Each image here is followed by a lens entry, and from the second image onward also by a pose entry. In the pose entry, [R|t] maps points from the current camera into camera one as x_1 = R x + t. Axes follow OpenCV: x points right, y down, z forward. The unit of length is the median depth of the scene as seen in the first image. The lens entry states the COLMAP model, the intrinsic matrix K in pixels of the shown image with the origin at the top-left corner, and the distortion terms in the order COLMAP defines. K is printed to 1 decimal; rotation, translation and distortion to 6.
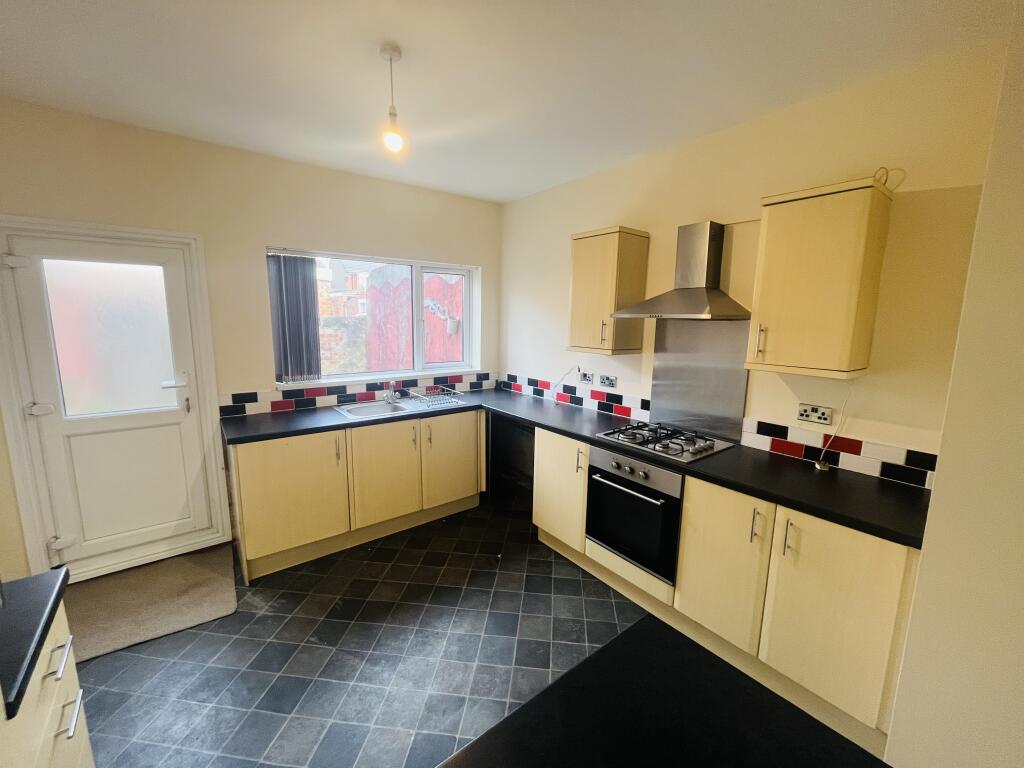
lens RADIAL K [[415.5, 0, 512.0], [0, 415.5, 384.0], [0, 0, 1]] dist [-0.000673, -0.000093]
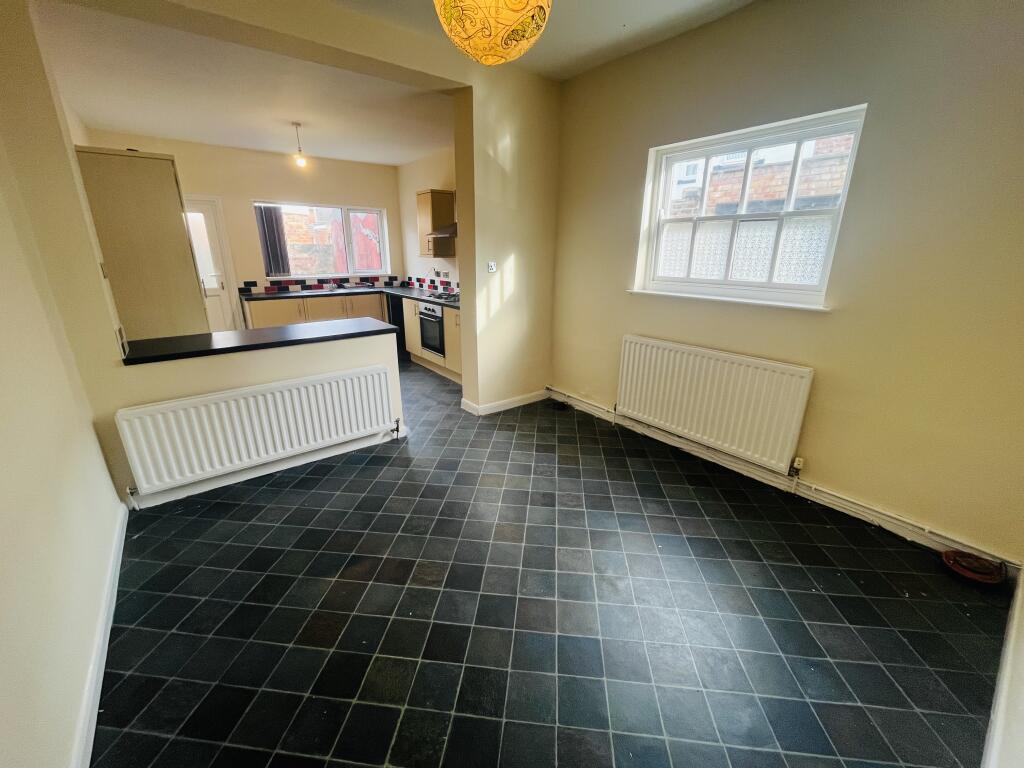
lens RADIAL K [[415.5, 0, 512.0], [0, 415.5, 384.0], [0, 0, 1]] dist [-0.000673, -0.000093]
pose [[0.999956, -0.008580, -0.003807, 0.518077], [0.009064, 0.988011, 0.154115, 0.188075], [0.002439, -0.154143, 0.988046, -0.879056]]
